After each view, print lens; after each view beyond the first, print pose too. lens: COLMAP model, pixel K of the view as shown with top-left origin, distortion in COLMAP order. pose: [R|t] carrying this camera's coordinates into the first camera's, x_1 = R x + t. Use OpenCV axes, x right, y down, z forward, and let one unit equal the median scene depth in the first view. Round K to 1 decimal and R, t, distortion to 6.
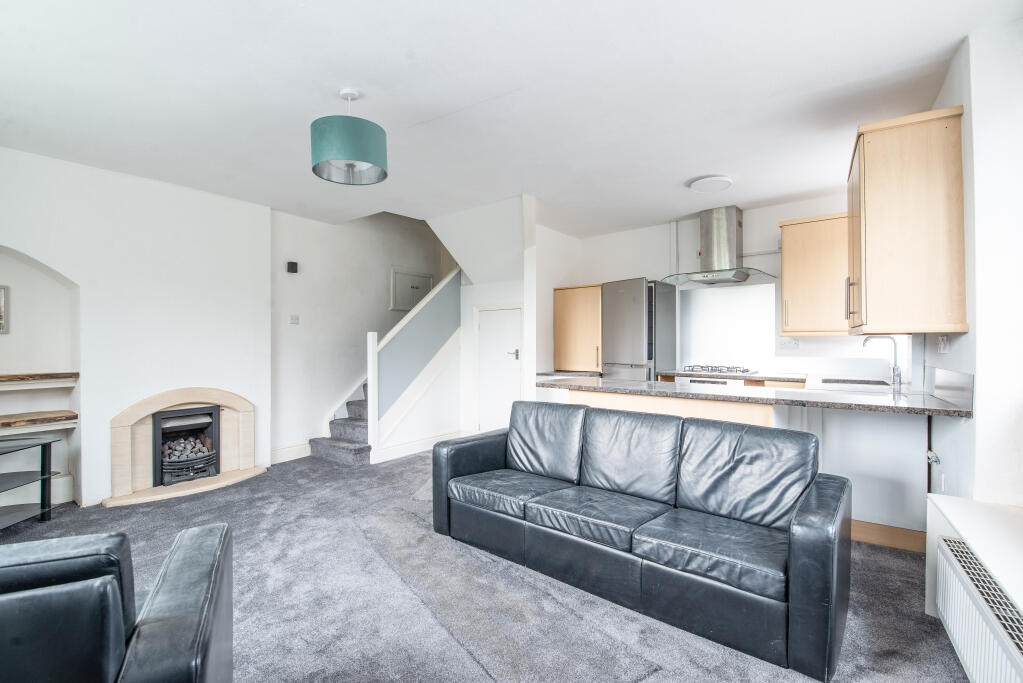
lens RADIAL K [[483.9, 0, 511.5], [0, 483.9, 341.5], [0, 0, 1]] dist [-0.000309, -0.012182]
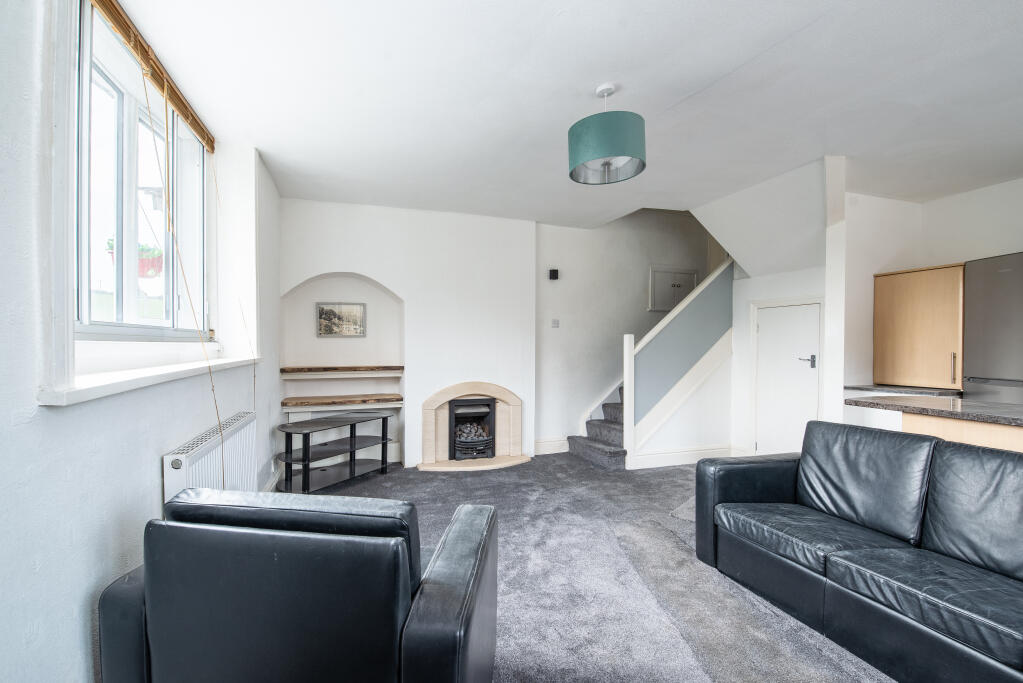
lens RADIAL K [[367.9, 0, 511.7], [0, 367.9, 345.4], [0, 0, 1]] dist [-0.001159, -0.004630]
pose [[0.816944, 0.009498, -0.576638, -0.056989], [-0.005241, 0.999945, 0.009045, -0.002925], [0.576693, -0.004367, 0.816949, 0.275700]]
